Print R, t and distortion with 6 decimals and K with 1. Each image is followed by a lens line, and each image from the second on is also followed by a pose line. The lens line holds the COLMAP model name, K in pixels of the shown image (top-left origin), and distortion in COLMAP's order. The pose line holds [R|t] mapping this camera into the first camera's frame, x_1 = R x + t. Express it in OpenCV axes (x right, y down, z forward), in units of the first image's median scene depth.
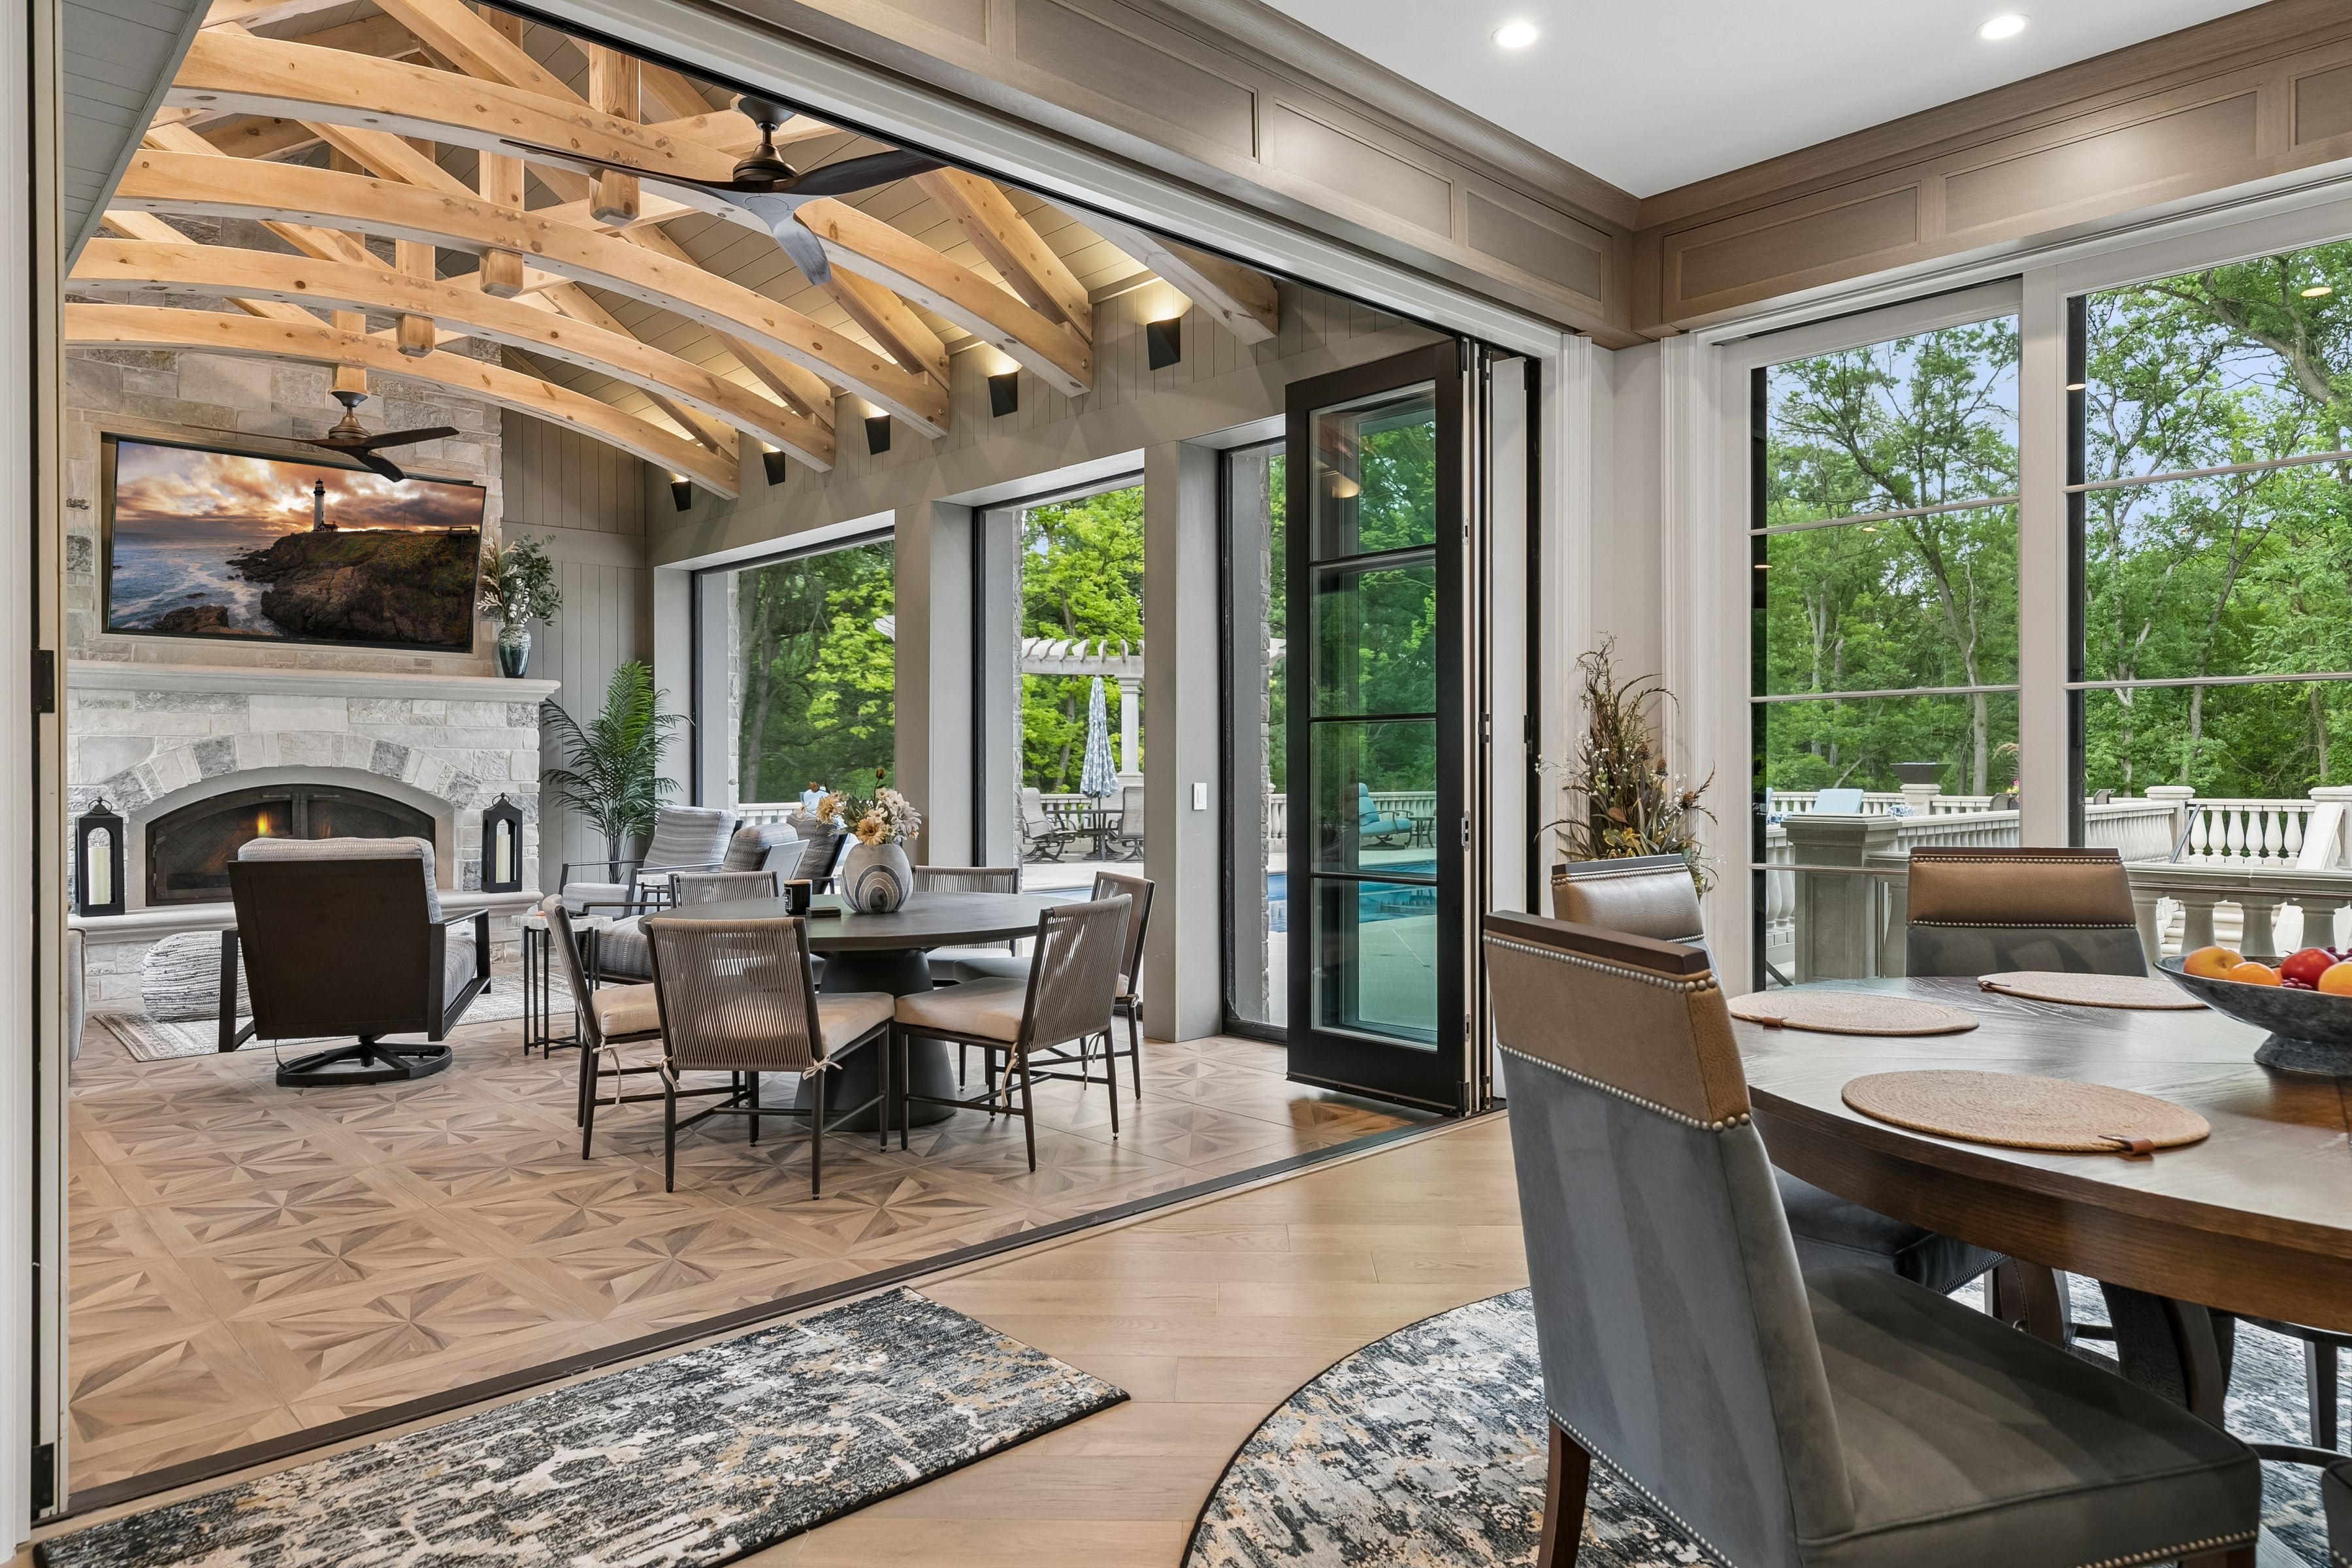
lens RADIAL K [[1443.4, 0, 1206.8], [0, 1443.4, 770.9], [0, 0, 1]] dist [0.006550, 0.002409]
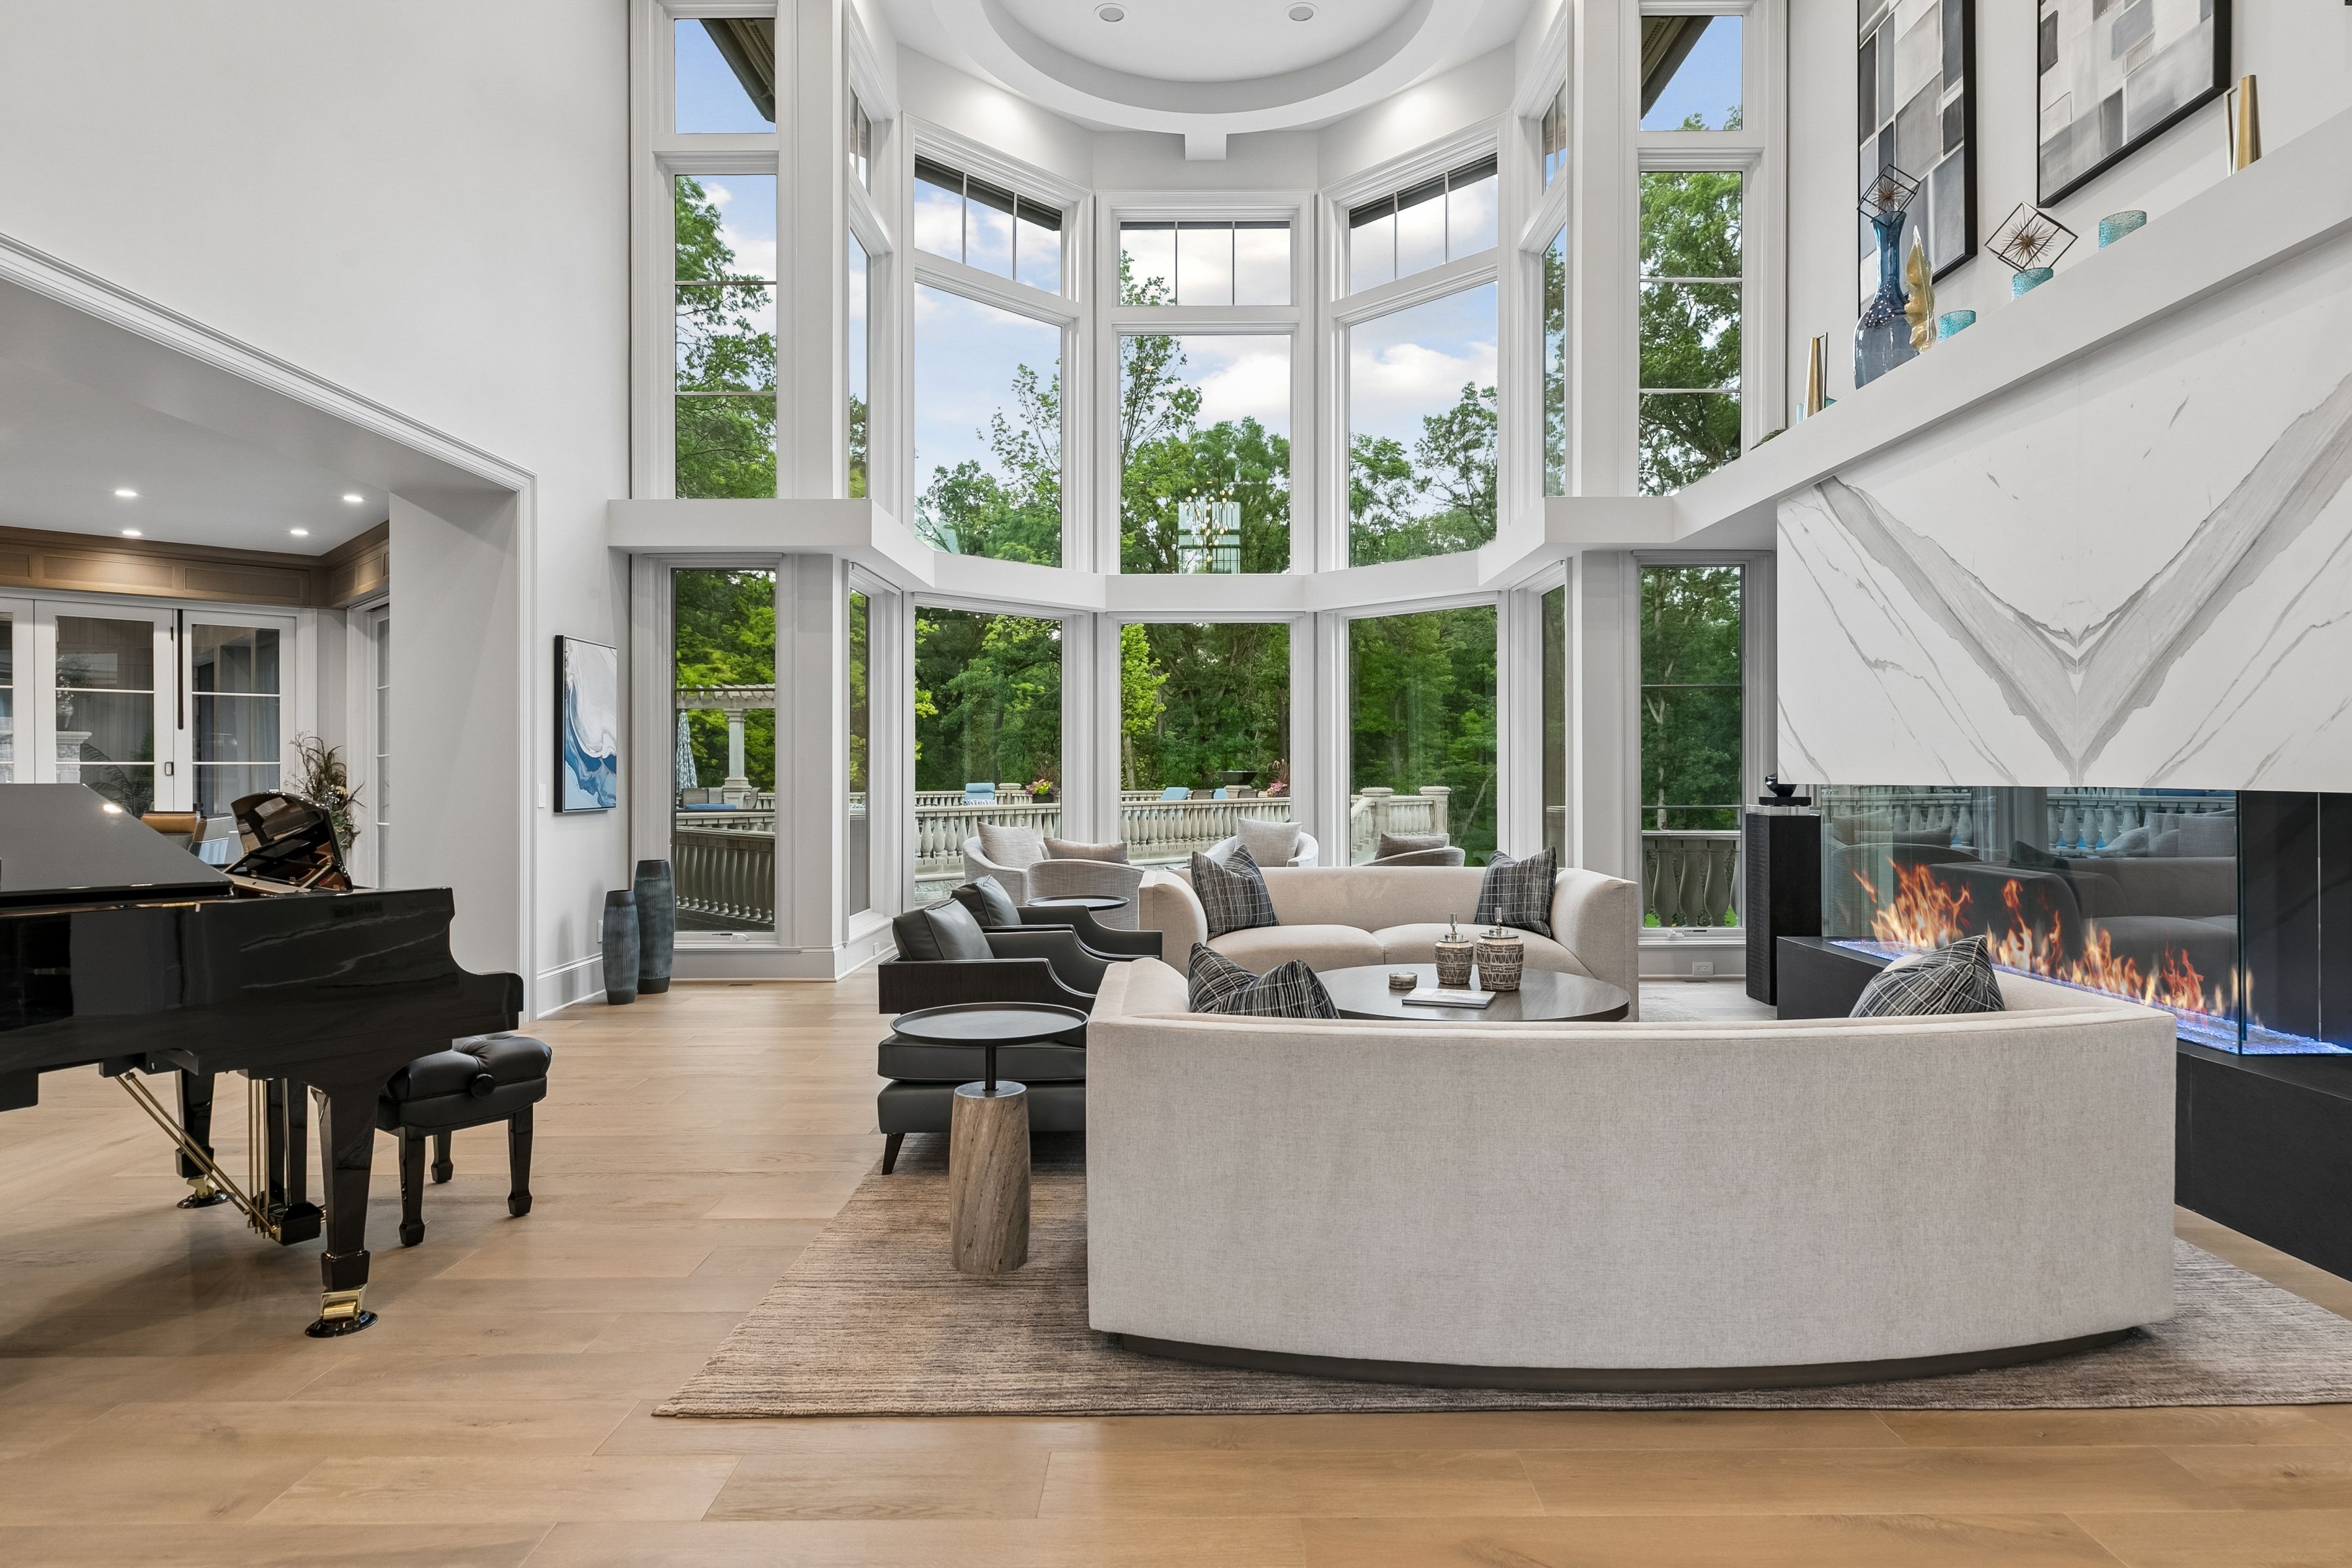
lens RADIAL K [[1281.6, 0, 1202.0], [0, 1281.6, 766.1], [0, 0, 1]] dist [0.003626, -0.001381]
pose [[0.999742, -0.001246, 0.022676, 1.075293], [0.001340, 0.999991, -0.004131, -0.013366], [-0.022670, 0.004160, 0.999734, -0.756654]]
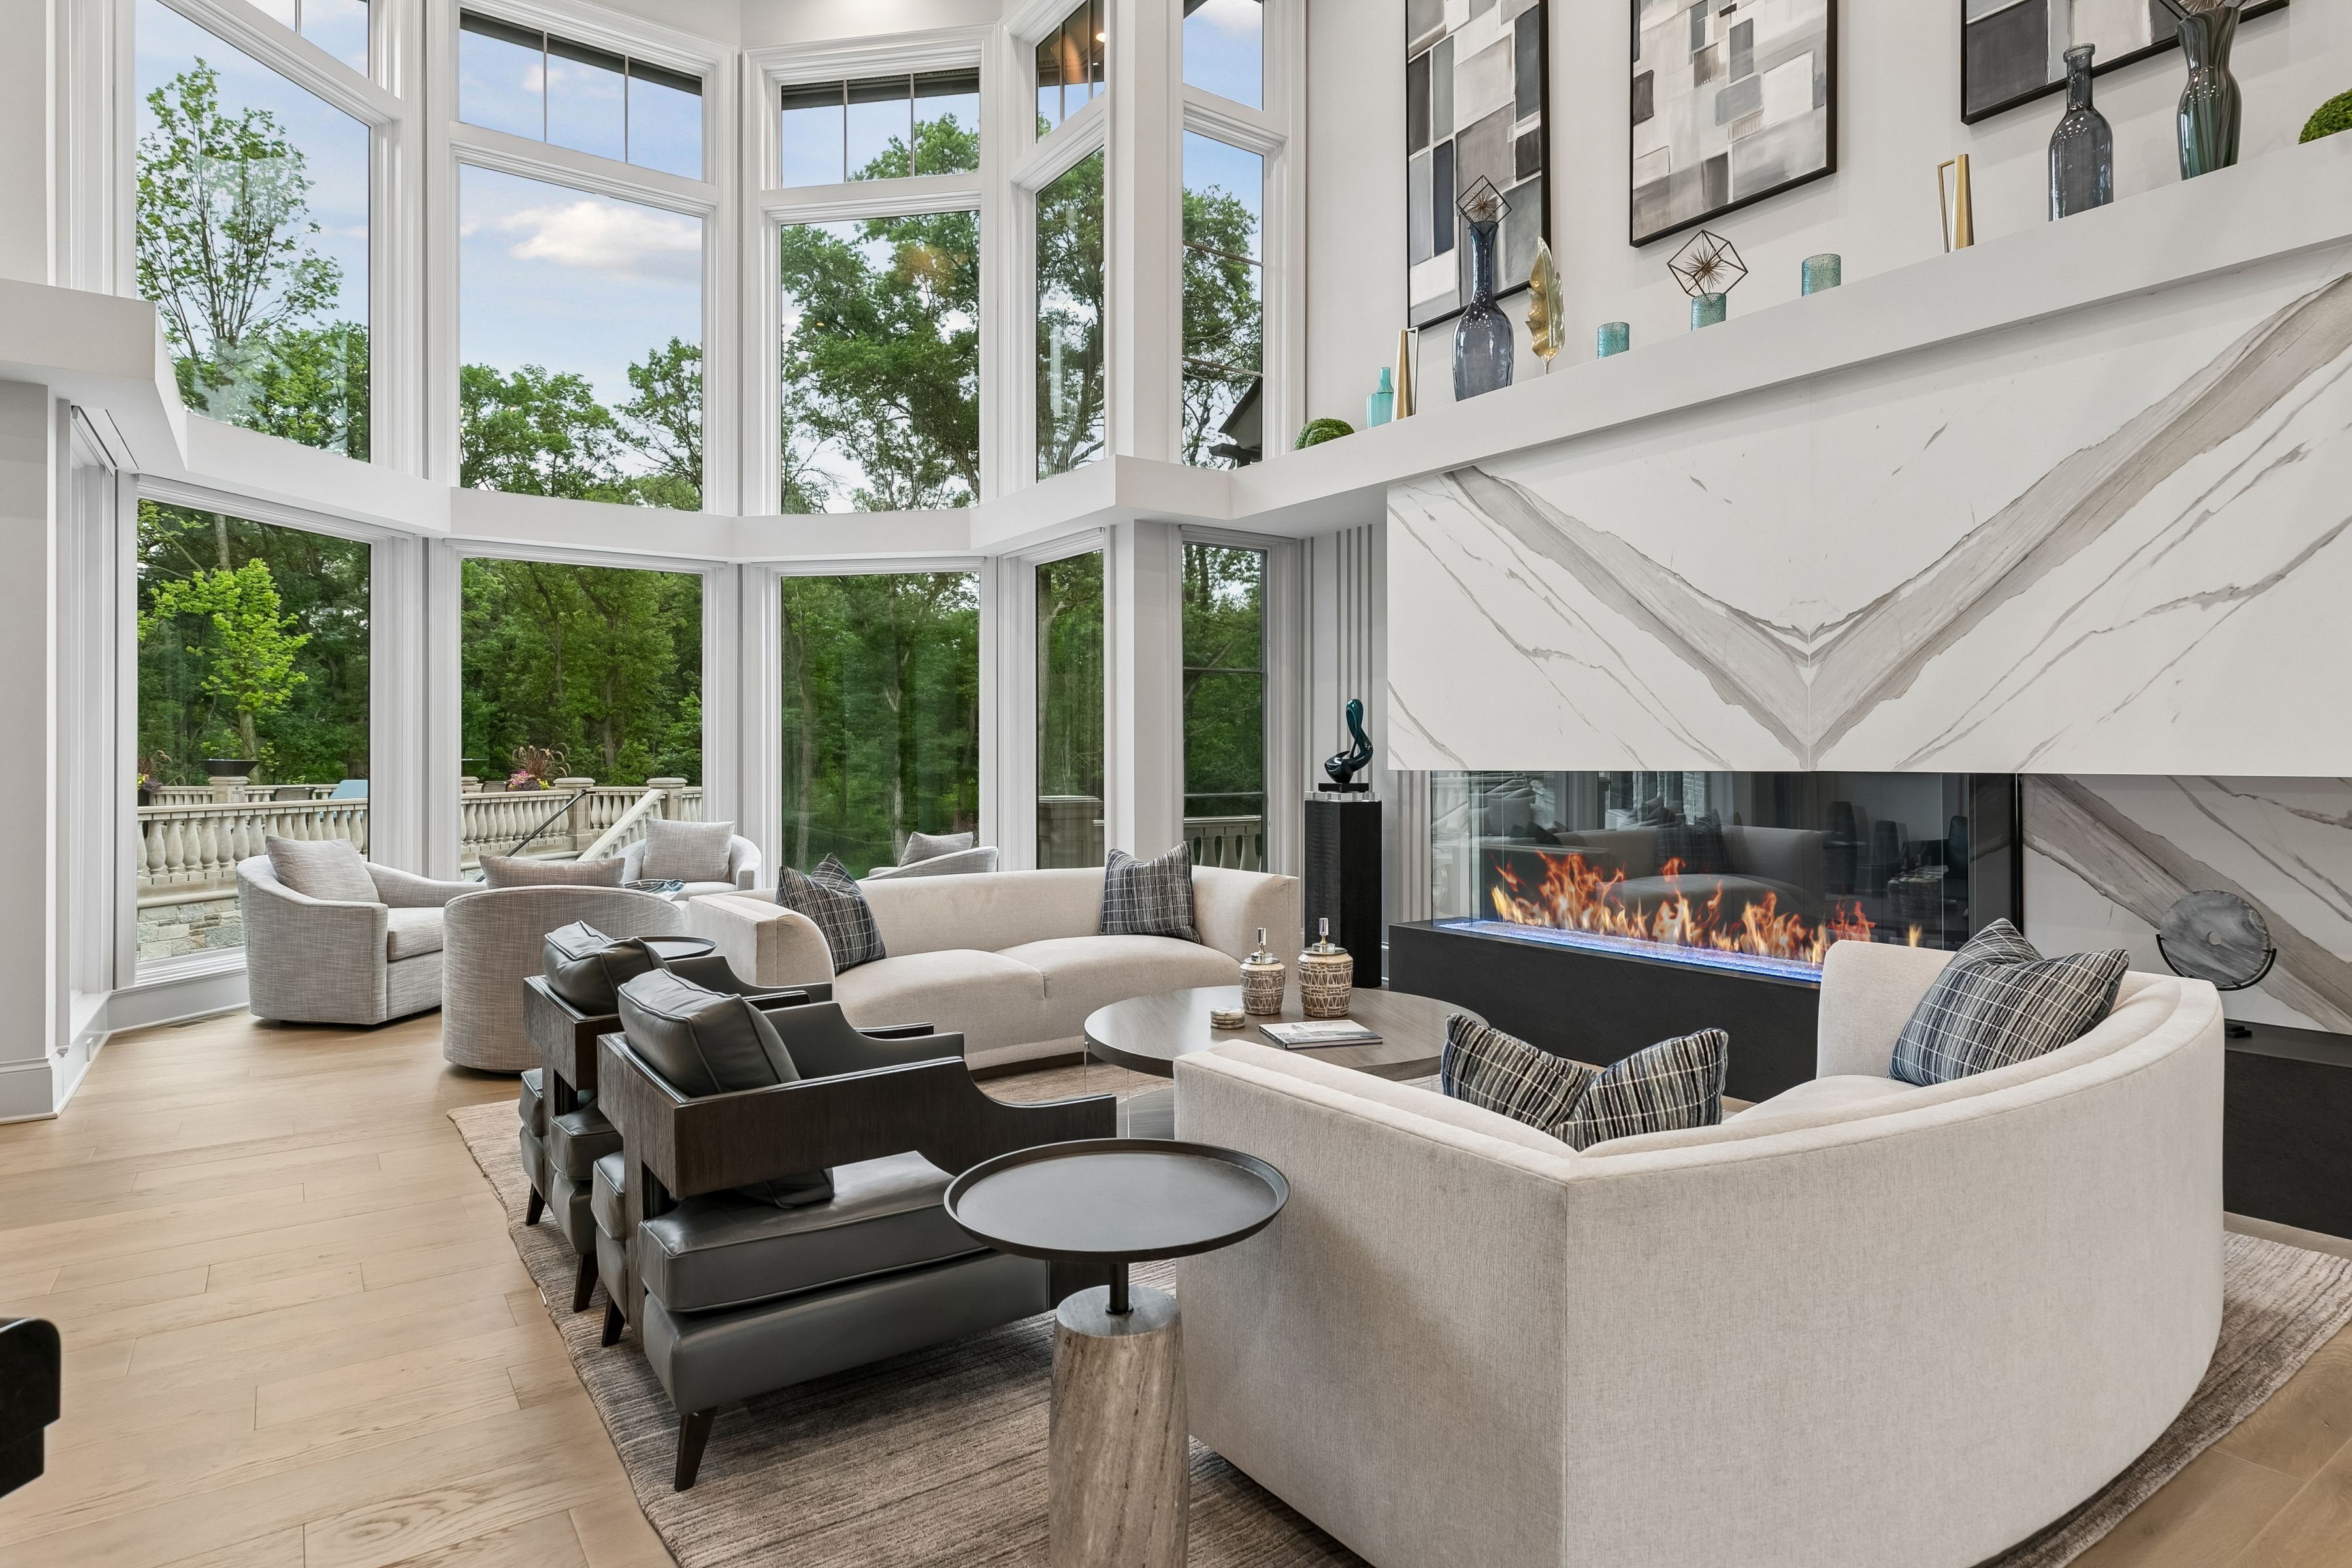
lens RADIAL K [[1288.4, 0, 1202.0], [0, 1288.4, 751.7], [0, 0, 1]] dist [0.003270, -0.000383]
pose [[0.803569, 0.002106, 0.595208, 0.892568], [0.001563, 0.999983, -0.005649, -0.012469], [-0.595210, 0.005469, 0.803552, -0.548412]]
